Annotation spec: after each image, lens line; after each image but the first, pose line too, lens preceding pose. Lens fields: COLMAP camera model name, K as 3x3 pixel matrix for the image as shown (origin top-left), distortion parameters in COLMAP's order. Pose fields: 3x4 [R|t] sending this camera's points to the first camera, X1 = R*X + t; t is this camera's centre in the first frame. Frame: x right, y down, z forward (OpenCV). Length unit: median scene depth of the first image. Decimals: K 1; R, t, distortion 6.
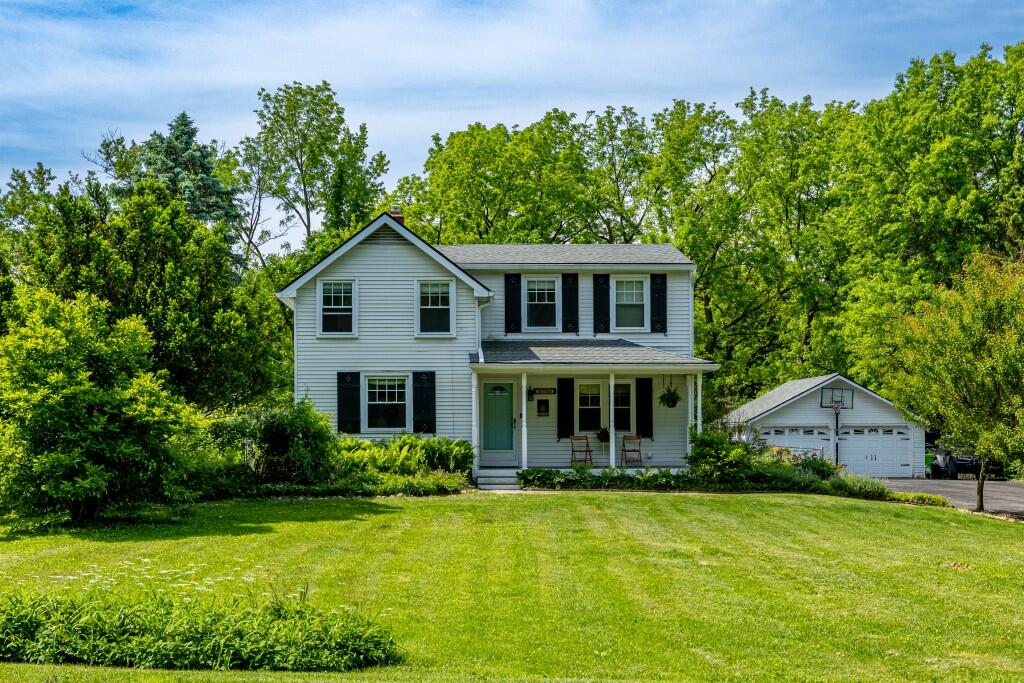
lens RADIAL K [[1380.9, 0, 509.8], [0, 1380.9, 393.5], [0, 0, 1]] dist [0.054442, 0.010862]
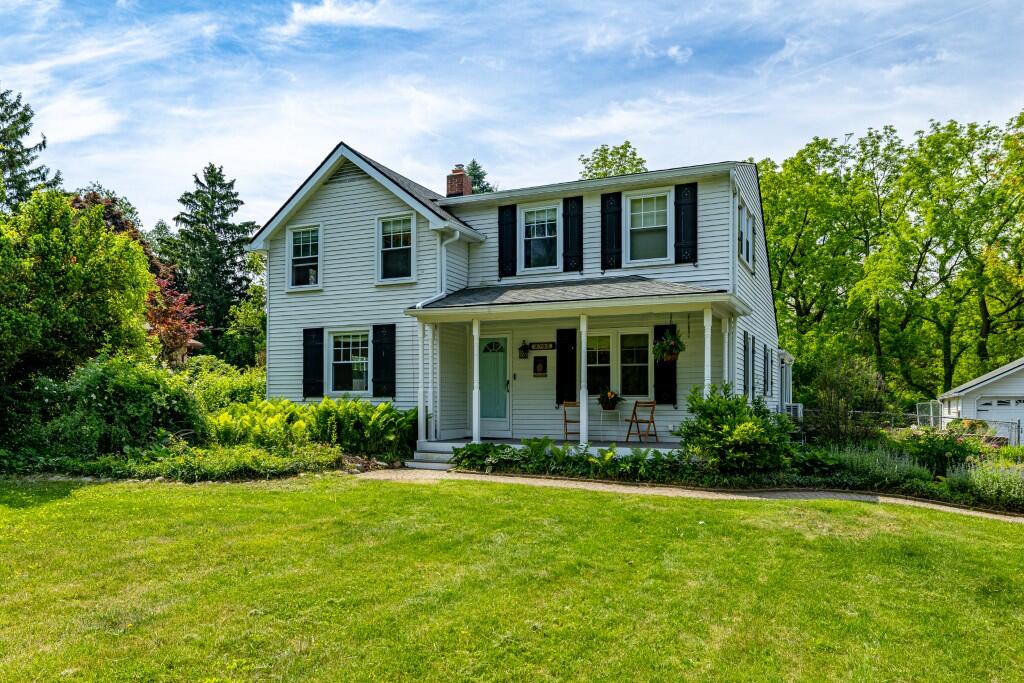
lens RADIAL K [[761.9, 0, 486.6], [0, 761.9, 396.0], [0, 0, 1]] dist [0.005921, 0.003313]
pose [[0.880591, 0.002941, -0.473868, 0.208540], [0.005551, 0.999848, 0.016520, 0.019941], [0.473845, -0.017178, 0.880441, 0.590885]]
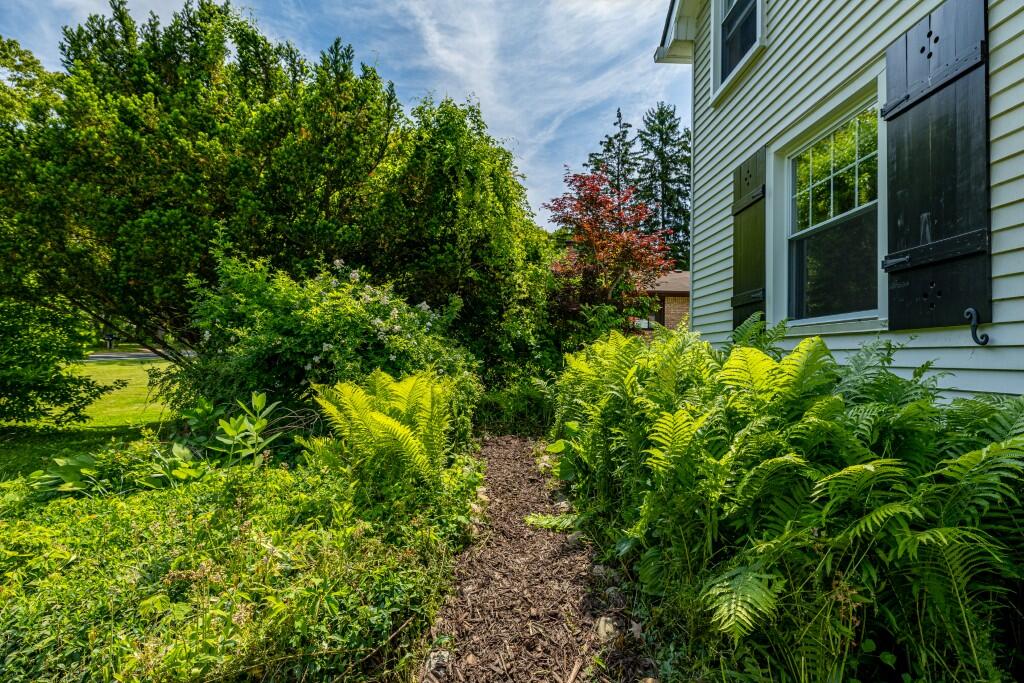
lens RADIAL K [[510.0, 0, 512.0], [0, 510.0, 341.5], [0, 0, 1]] dist [0.000555, -0.000173]
pose [[-0.019580, -0.028603, -0.999399, 0.010016], [-0.002438, 0.999589, -0.028561, 0.031351], [0.999805, 0.001877, -0.019642, 0.905102]]
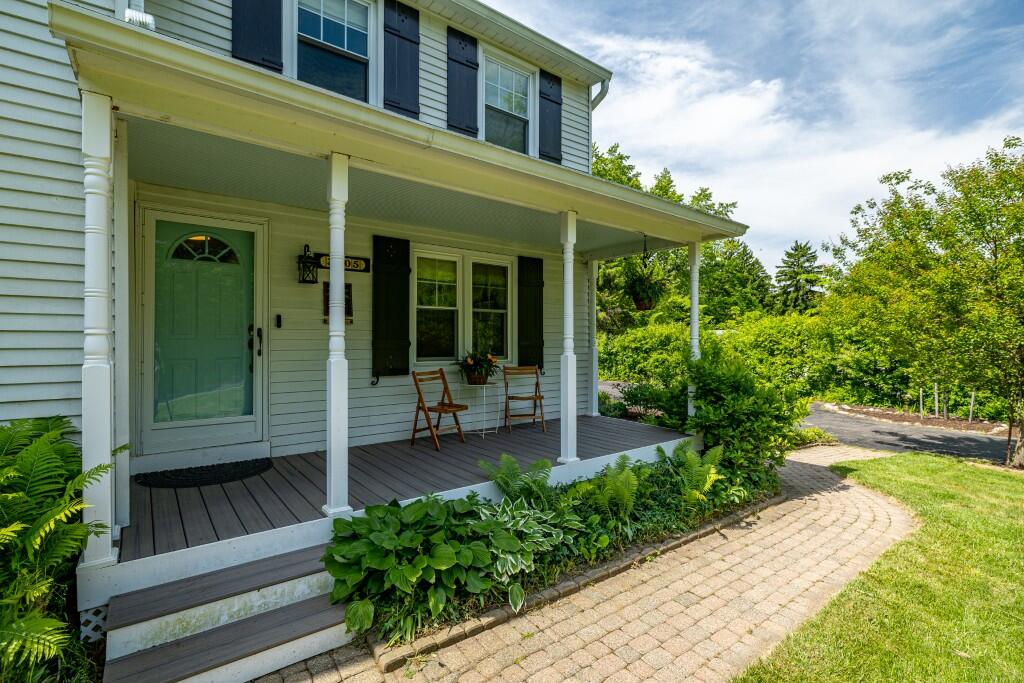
lens RADIAL K [[473.7, 0, 511.8], [0, 473.7, 338.0], [0, 0, 1]] dist [-0.002630, -0.000139]
pose [[0.814292, 0.007826, 0.580403, -0.015012], [-0.017507, 0.999785, 0.011081, 0.018013], [-0.580191, -0.019184, 0.814254, 0.857424]]
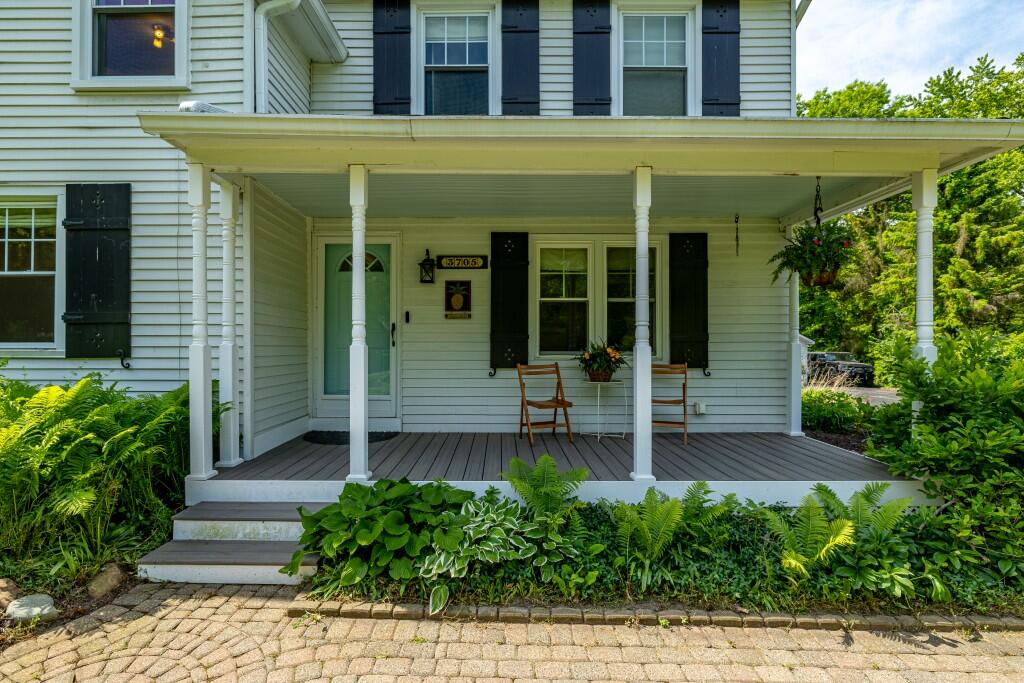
lens RADIAL K [[476.9, 0, 501.7], [0, 476.9, 341.7], [0, 0, 1]] dist [-0.004247, -0.000114]
pose [[0.999044, 0.005263, -0.043407, 0.044804], [-0.004444, 0.999811, 0.018953, 0.020837], [0.043498, -0.018742, 0.998878, 0.847999]]
